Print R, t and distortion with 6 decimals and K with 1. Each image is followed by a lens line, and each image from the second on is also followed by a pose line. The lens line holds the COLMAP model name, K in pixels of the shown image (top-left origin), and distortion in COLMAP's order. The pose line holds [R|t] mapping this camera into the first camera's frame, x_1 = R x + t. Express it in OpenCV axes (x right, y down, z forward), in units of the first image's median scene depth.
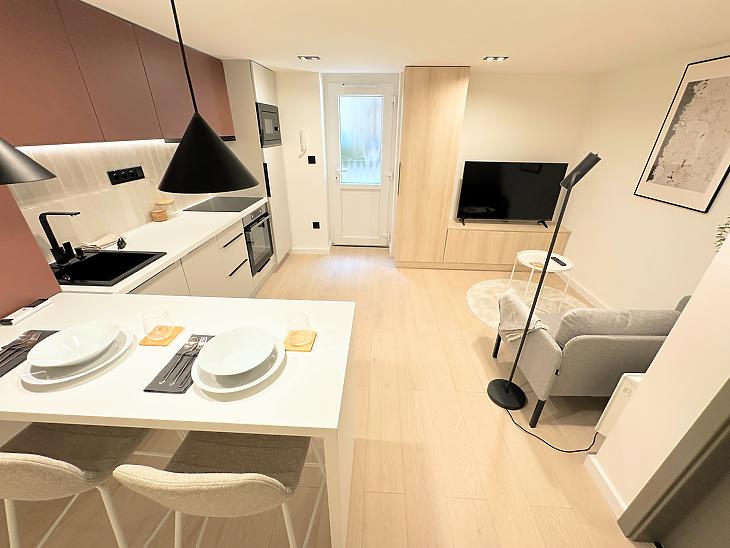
lens RADIAL K [[292.3, 0, 364.4], [0, 292.3, 273.0], [0, 0, 1]] dist [-0.001713, 0.000843]
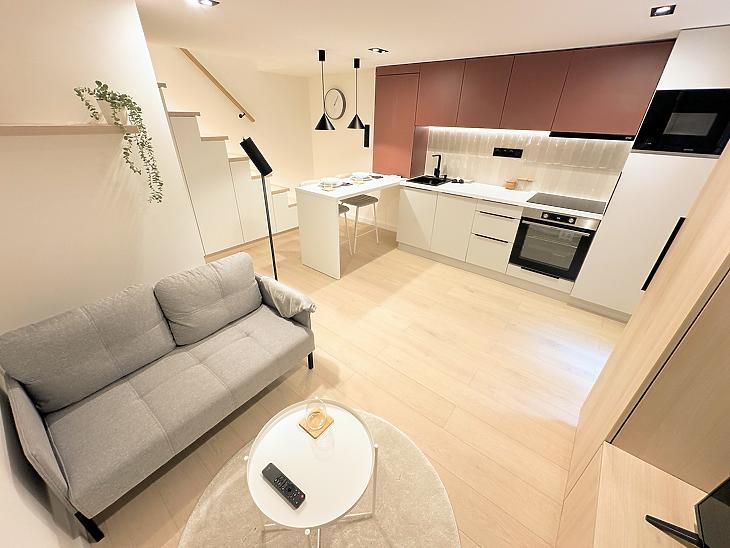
lens RADIAL K [[292.3, 0, 365.1], [0, 292.3, 273.6], [0, 0, 1]] dist [-0.001713, 0.000843]
pose [[-0.591497, 0.361337, -0.720810, 0.744226], [-0.383433, 0.660361, 0.645680, -0.467293], [0.709303, 0.658300, -0.252052, 0.957150]]
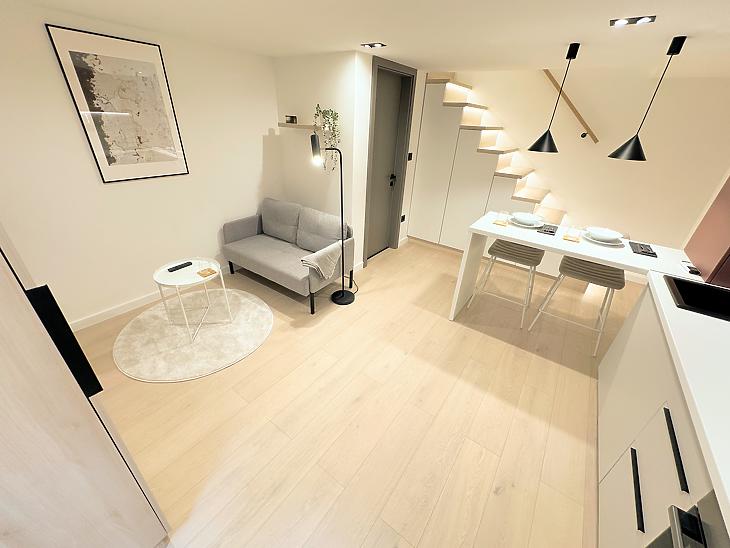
lens RADIAL K [[292.3, 0, 365.9], [0, 292.3, 272.5], [0, 0, 1]] dist [-0.001713, 0.000843]
pose [[-0.836424, -0.302515, 0.457033, -0.188652], [0.190604, 0.621277, 0.760056, -0.561024], [-0.513873, 0.722842, -0.461990, 1.090120]]
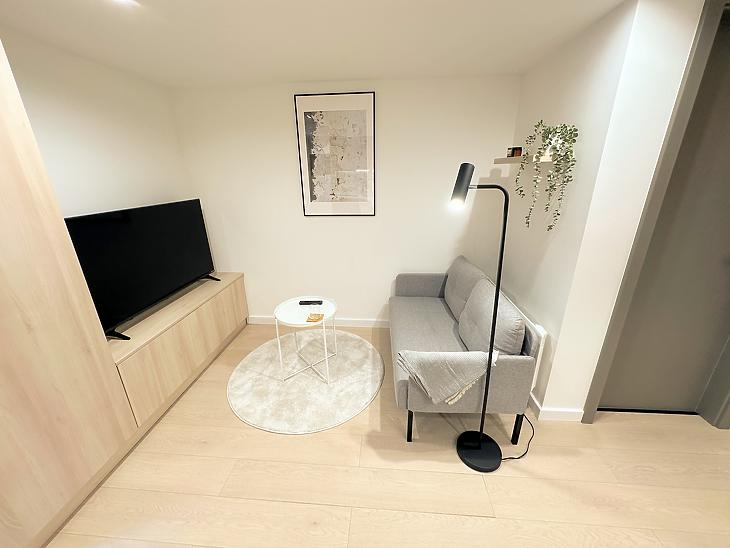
lens RADIAL K [[292.3, 0, 363.5], [0, 292.3, 273.0], [0, 0, 1]] dist [-0.001713, 0.000843]
pose [[0.026579, -0.342386, 0.939183, -0.088187], [0.457694, 0.839422, 0.293065, -0.278468], [-0.888712, 0.422069, 0.179020, 0.655730]]
